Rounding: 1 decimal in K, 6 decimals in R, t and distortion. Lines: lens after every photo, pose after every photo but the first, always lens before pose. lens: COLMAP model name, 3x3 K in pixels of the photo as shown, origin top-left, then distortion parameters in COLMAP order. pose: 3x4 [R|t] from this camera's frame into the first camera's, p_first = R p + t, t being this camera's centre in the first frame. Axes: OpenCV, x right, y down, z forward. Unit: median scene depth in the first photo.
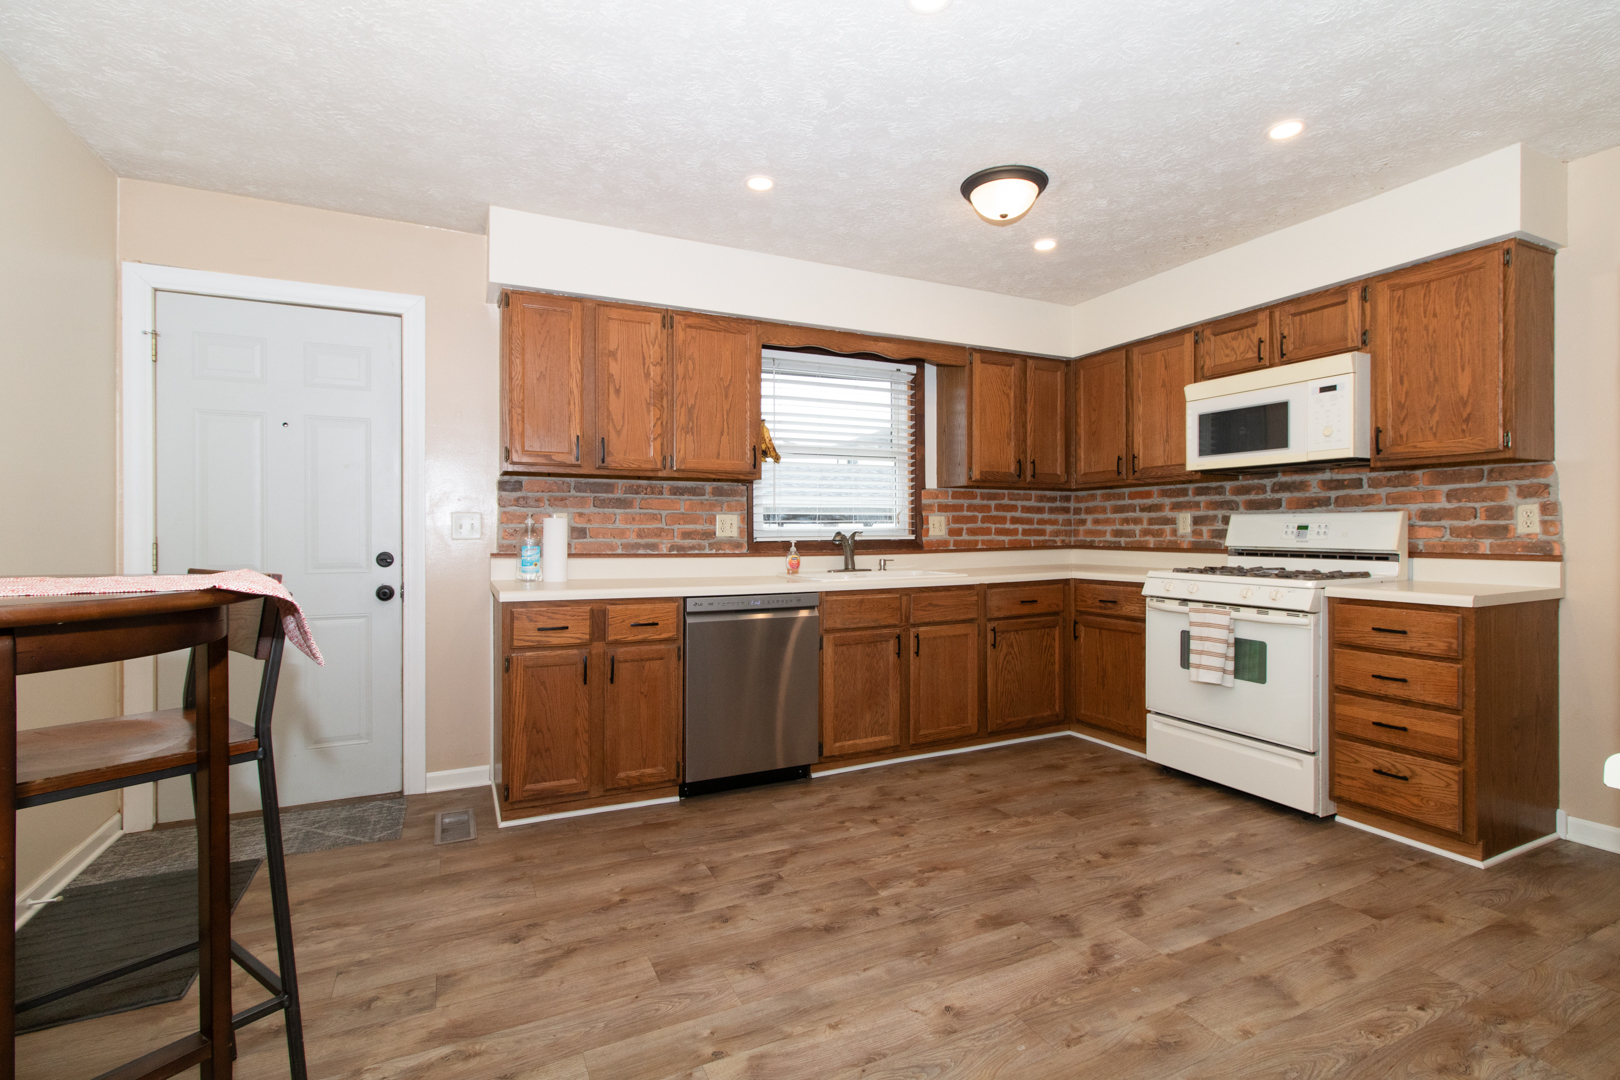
lens RADIAL K [[754.7, 0, 837.9], [0, 754.7, 530.2], [0, 0, 1]] dist [0.001339, 0.000260]
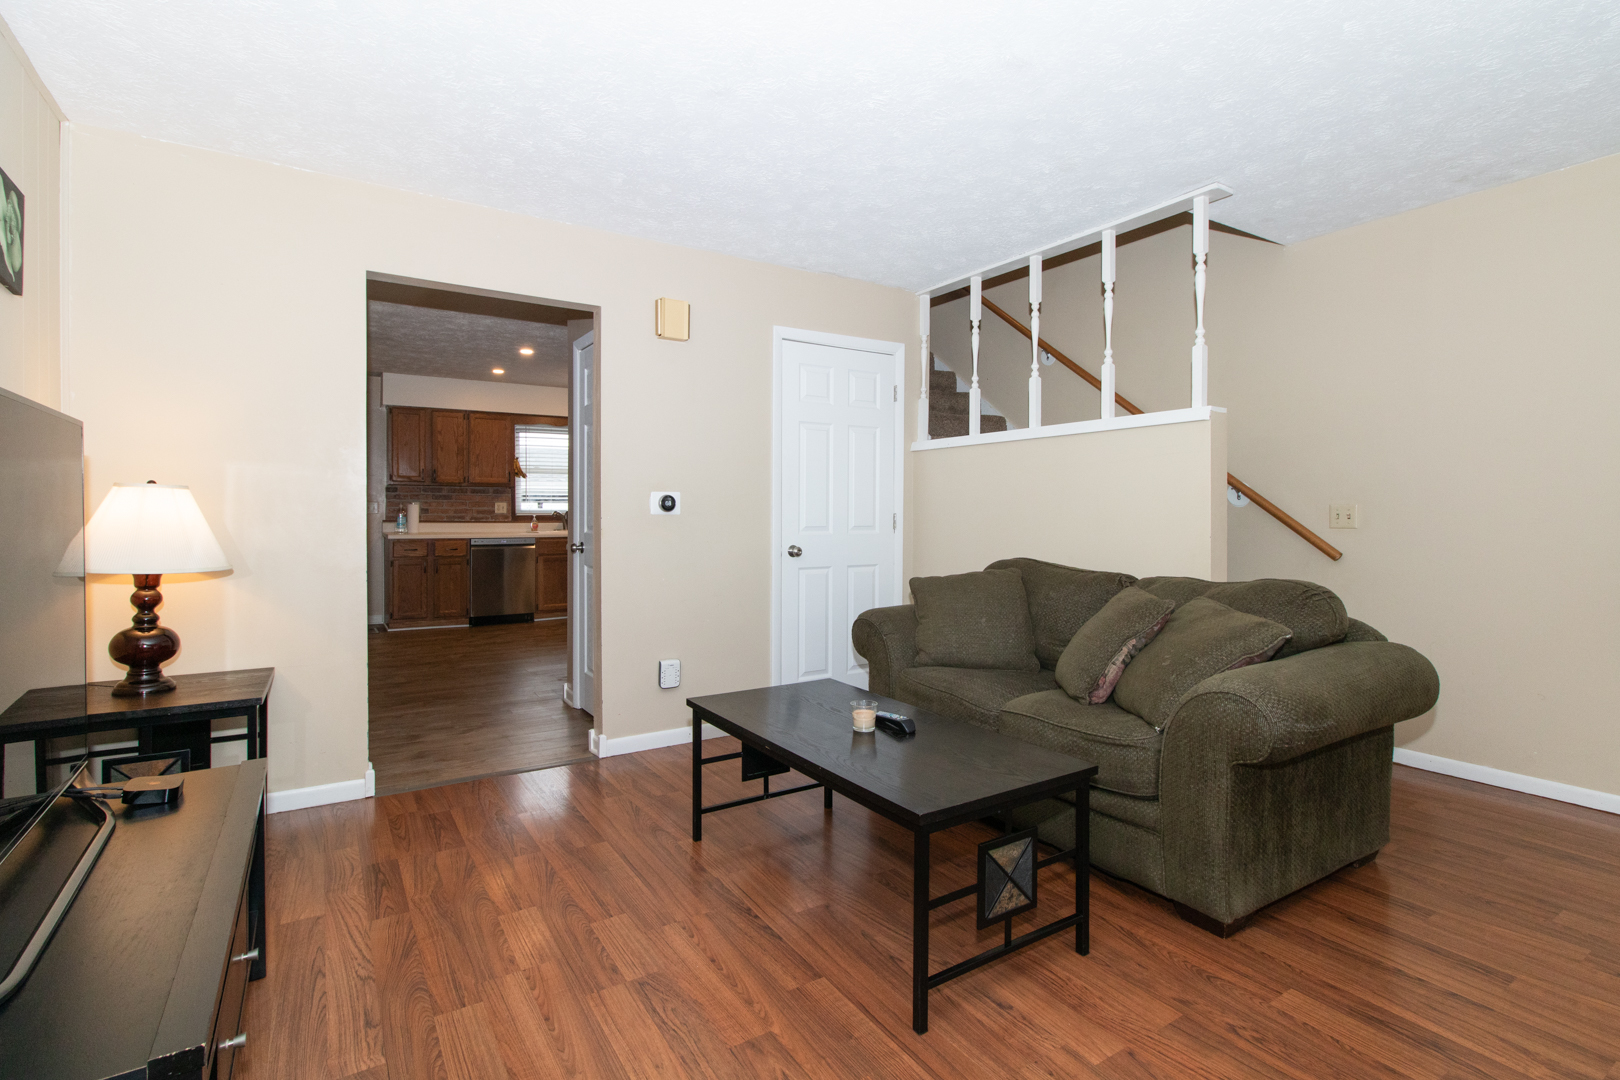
lens RADIAL K [[770.4, 0, 825.6], [0, 770.4, 512.2], [0, 0, 1]] dist [-0.000961, 0.001240]
pose [[0.993533, 0.001017, 0.113538, 0.624863], [-0.001464, 0.999992, 0.003853, -0.003732], [-0.113533, -0.003994, 0.993526, -1.513272]]
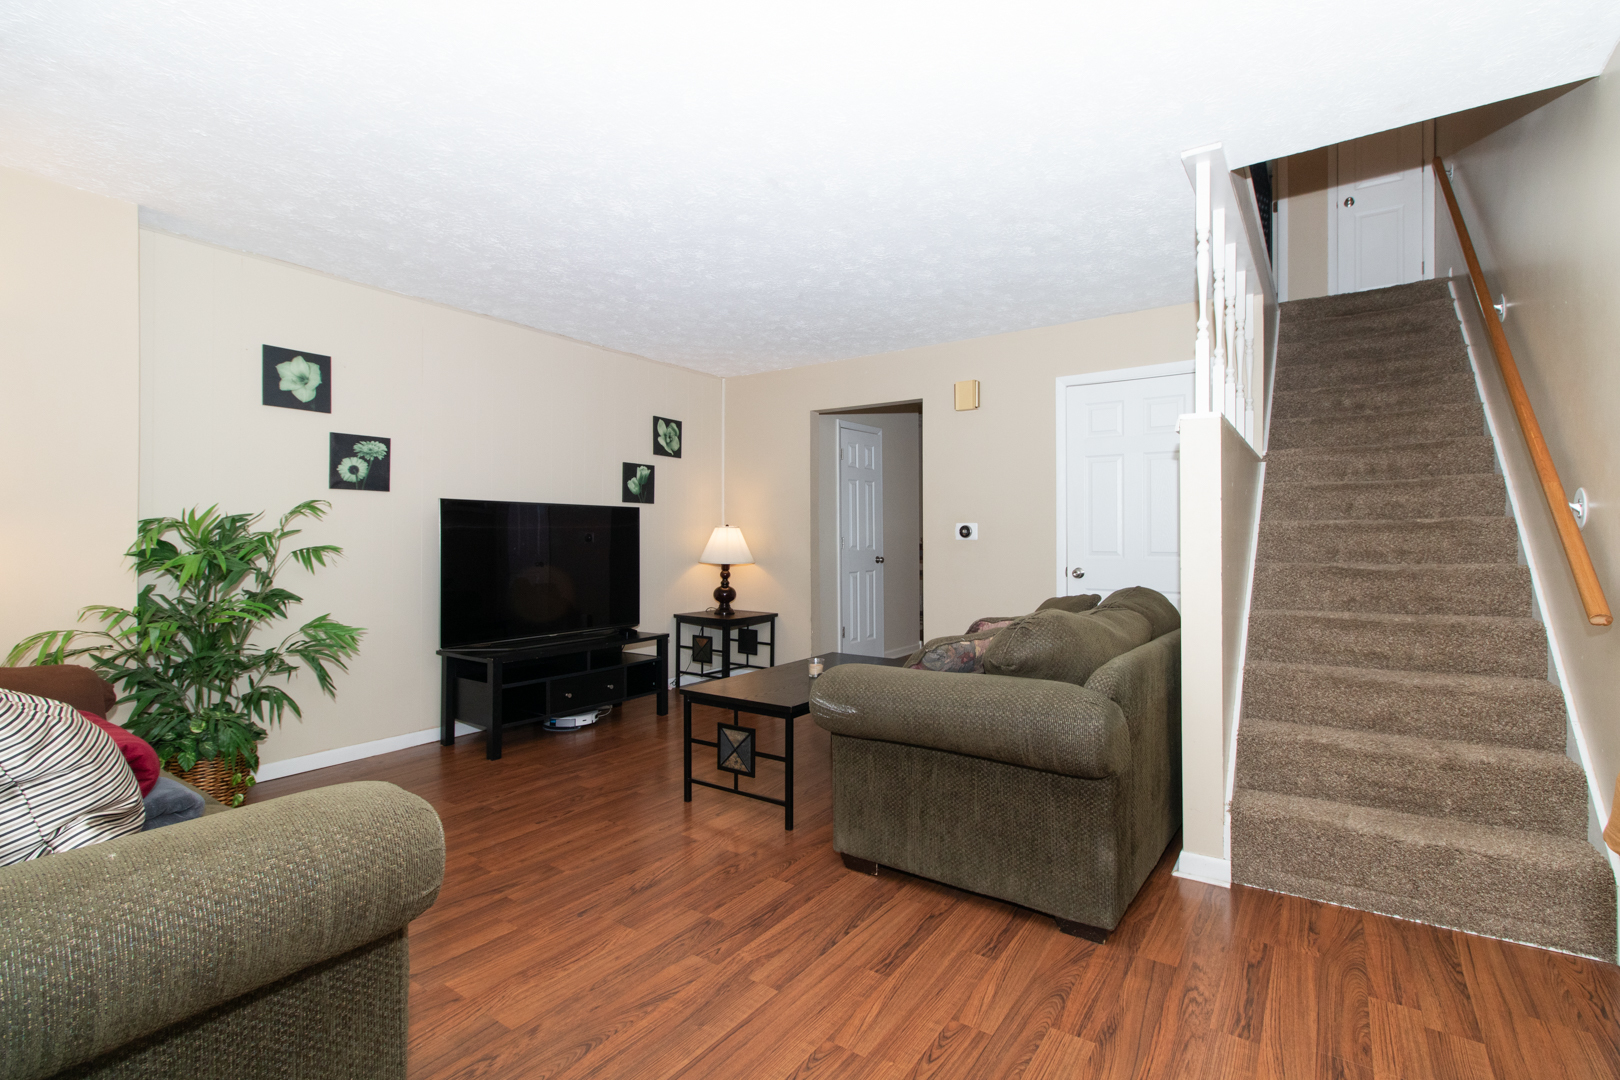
lens RADIAL K [[754.7, 0, 815.9], [0, 754.7, 536.9], [0, 0, 1]] dist [0.001339, 0.000260]
pose [[0.473542, 0.001028, -0.880771, 3.162793], [0.003369, 0.999990, 0.002978, -0.012404], [0.880765, -0.004377, 0.473533, -1.092800]]
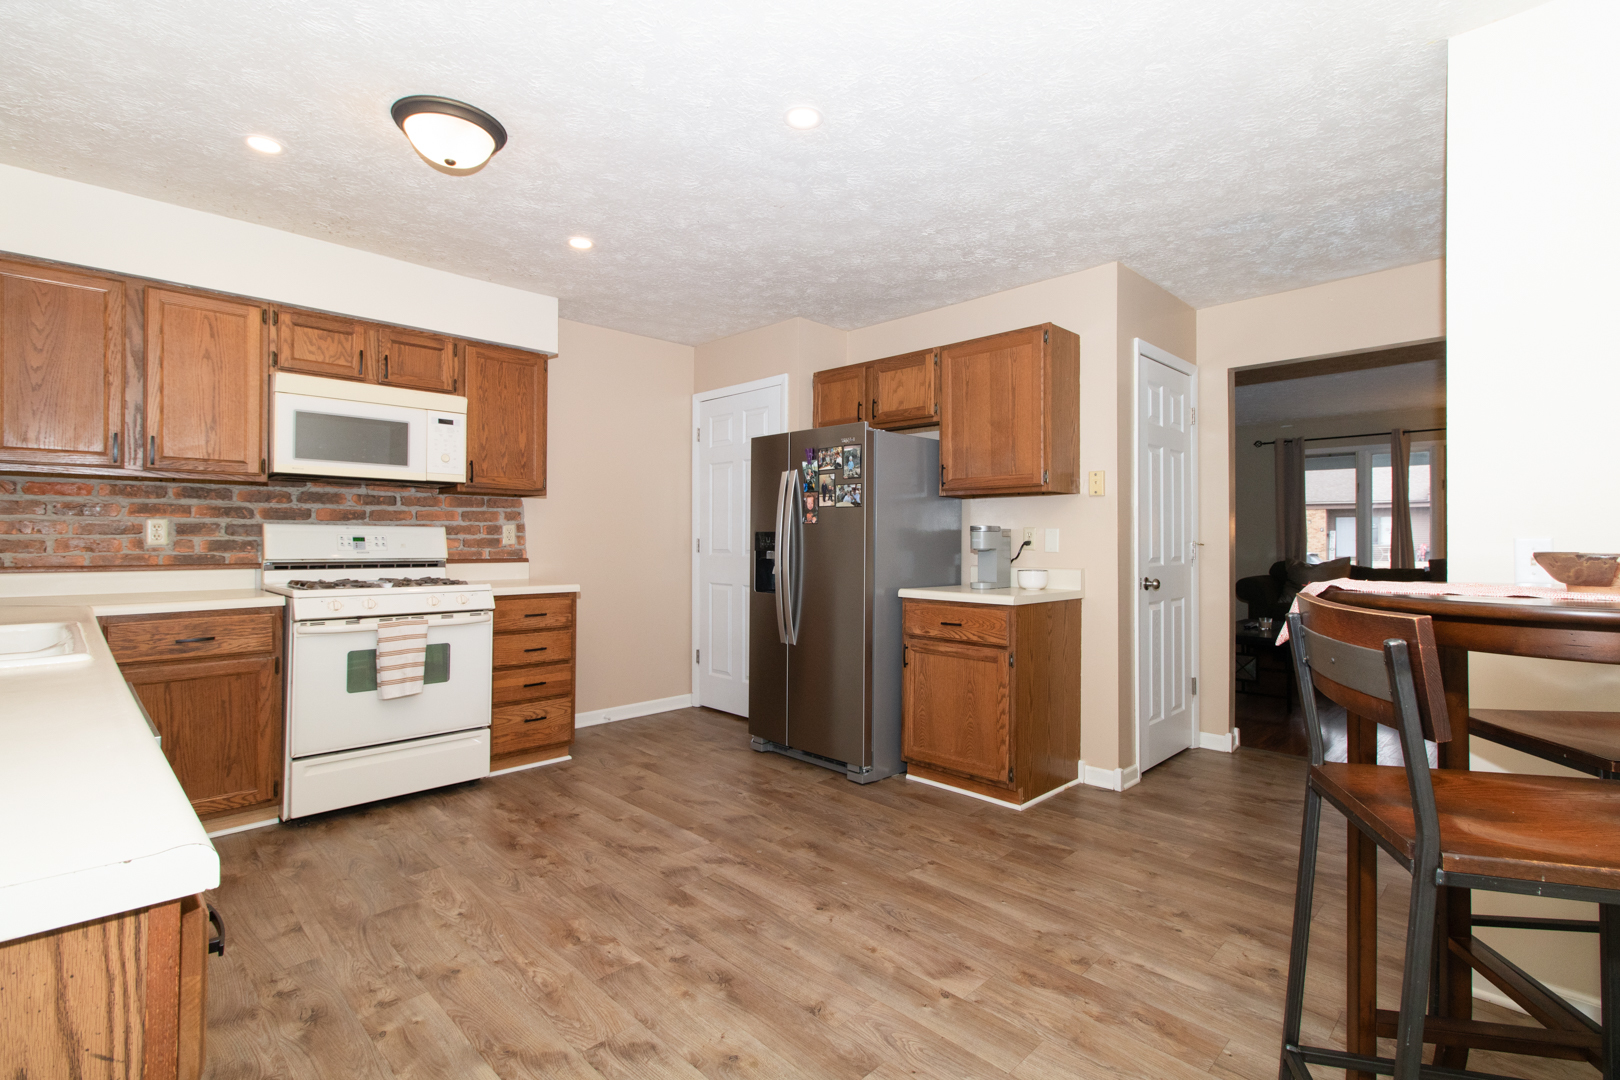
lens RADIAL K [[754.7, 0, 806.6], [0, 754.7, 530.1], [0, 0, 1]] dist [0.001339, 0.000260]
pose [[-0.306512, 0.014395, 0.951758, -0.626371], [-0.003230, 0.999864, -0.016162, -0.001430], [-0.951861, -0.008028, -0.306424, 0.810127]]
